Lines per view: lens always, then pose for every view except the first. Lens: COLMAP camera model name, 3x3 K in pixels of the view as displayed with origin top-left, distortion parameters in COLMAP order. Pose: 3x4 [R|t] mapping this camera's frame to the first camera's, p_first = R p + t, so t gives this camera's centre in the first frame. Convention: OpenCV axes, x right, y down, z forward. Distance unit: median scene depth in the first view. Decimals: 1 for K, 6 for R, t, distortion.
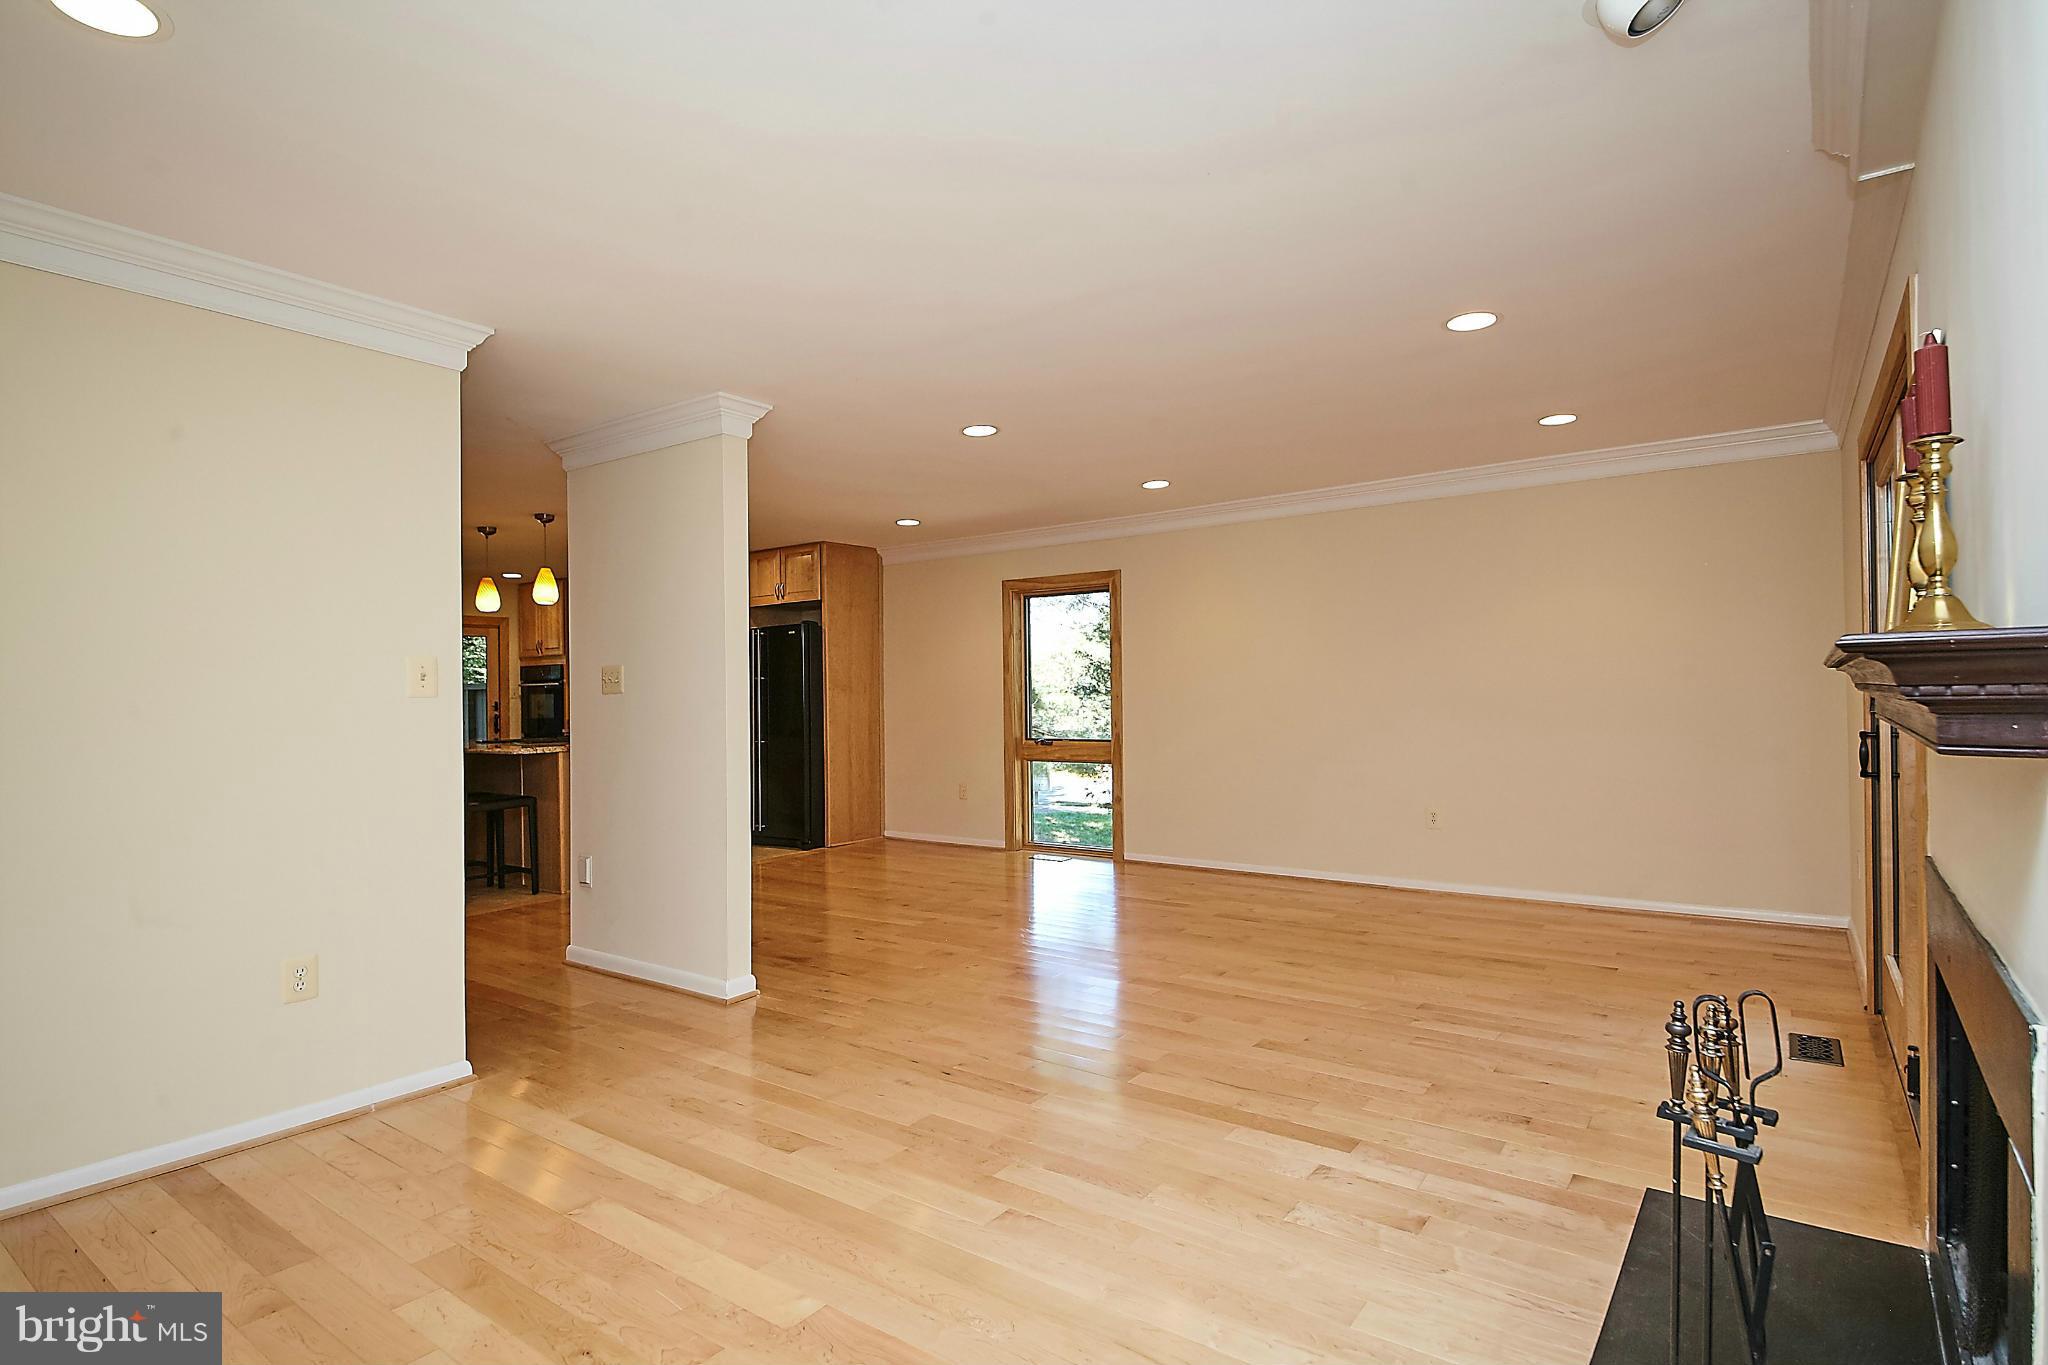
lens RADIAL K [[1035.3, 0, 1024.0], [0, 1035.3, 682.5], [0, 0, 1]] dist [0.030779, -0.000331]
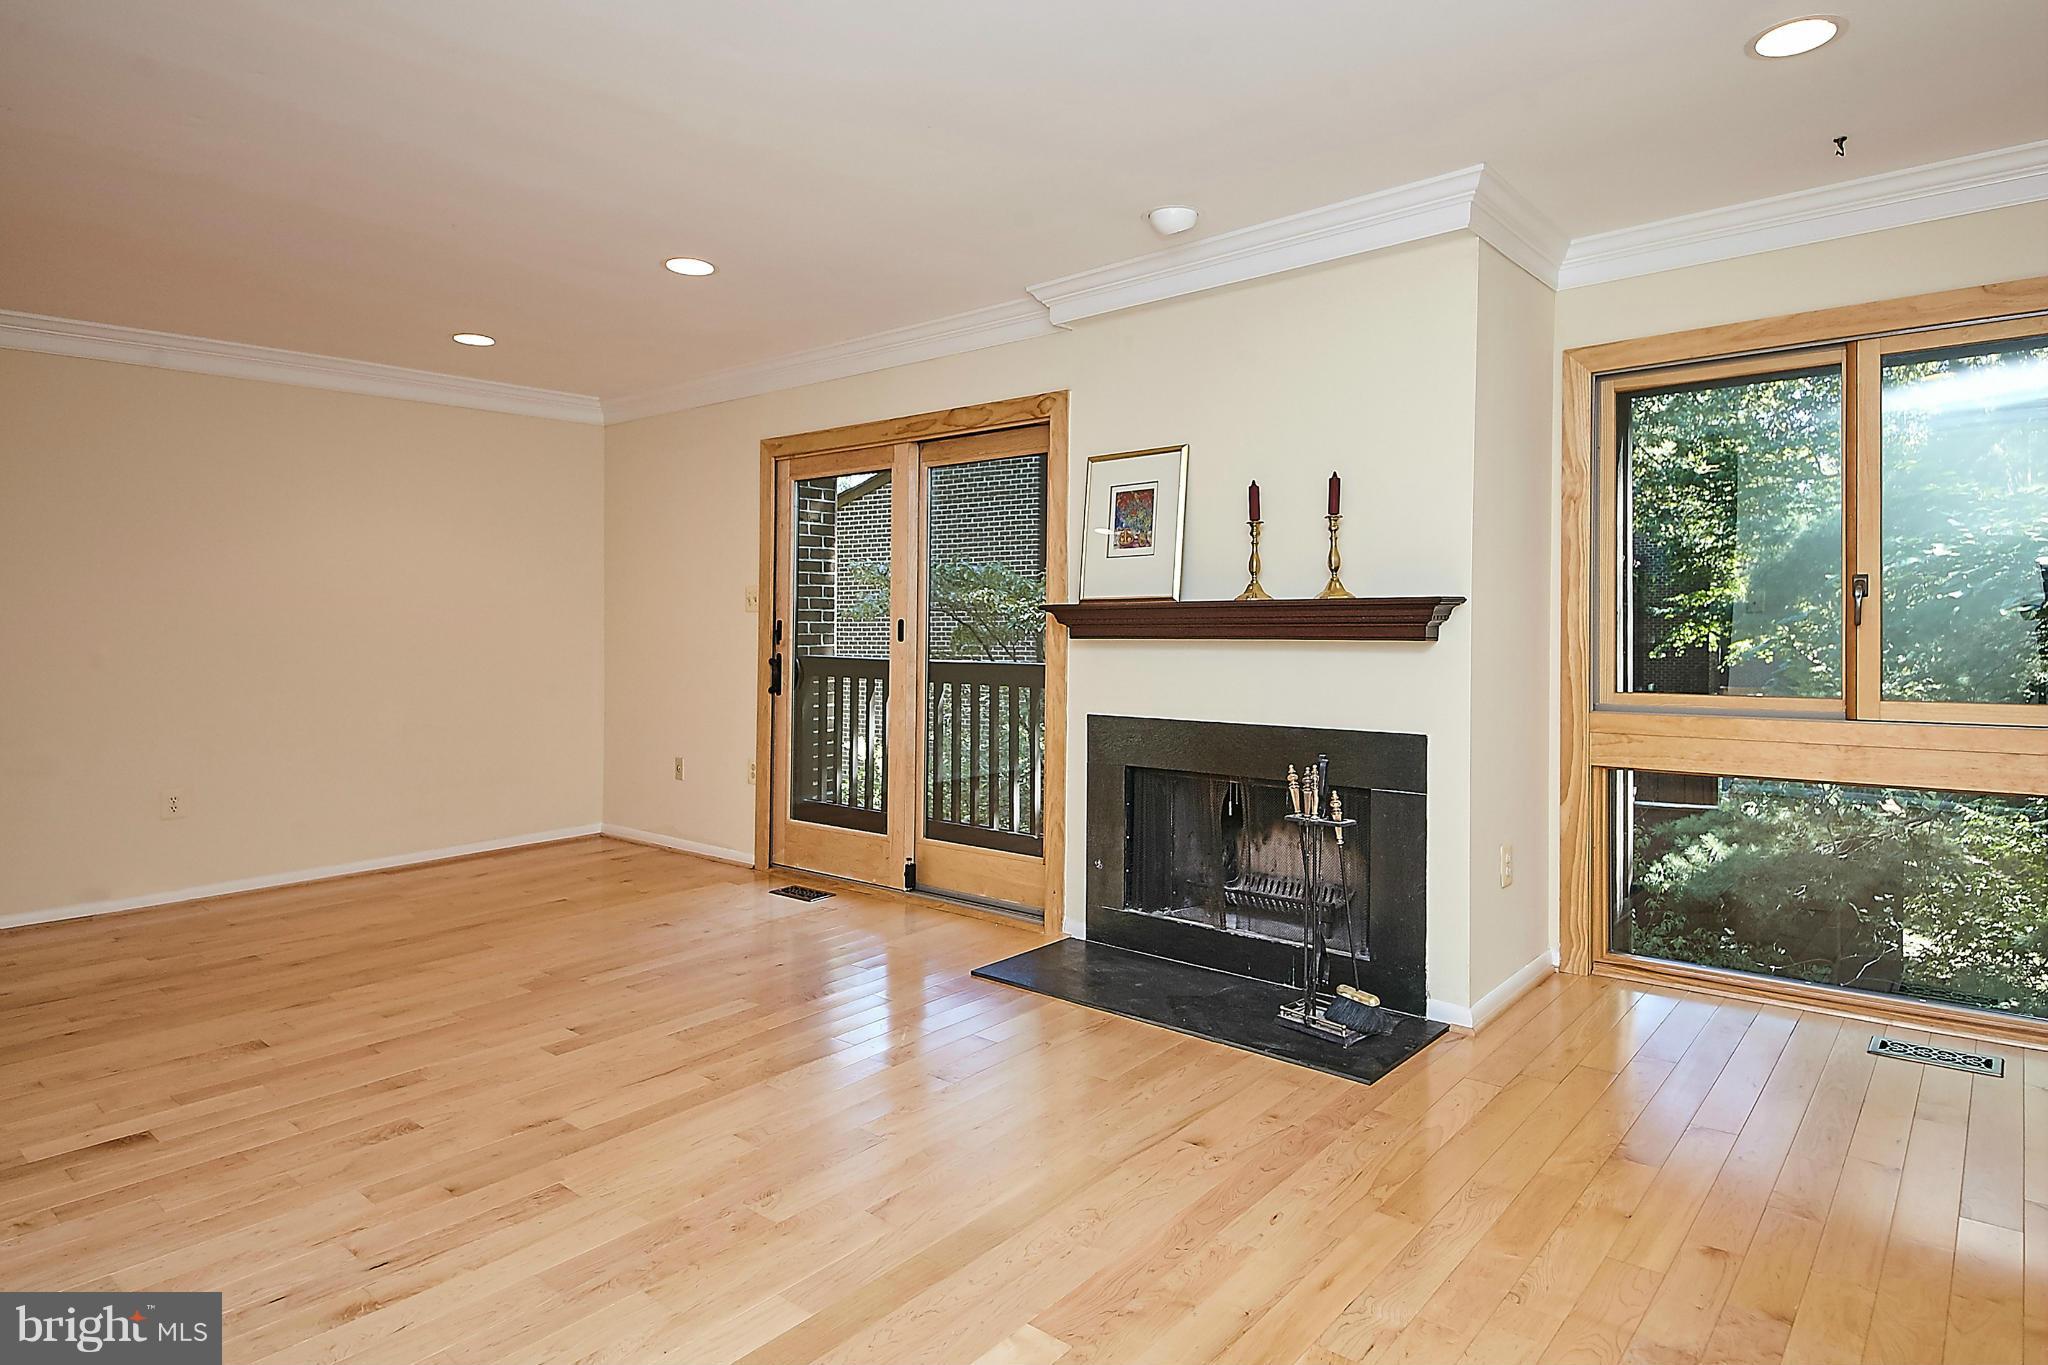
lens RADIAL K [[1125.6, 0, 1120.2], [0, 1125.6, 623.1], [0, 0, 1]] dist [0.004087, 0.000584]
pose [[0.034465, 0.012482, 0.999328, -0.278357], [-0.007714, 0.999896, -0.012223, 0.004386], [-0.999376, -0.007287, 0.034557, 0.215543]]
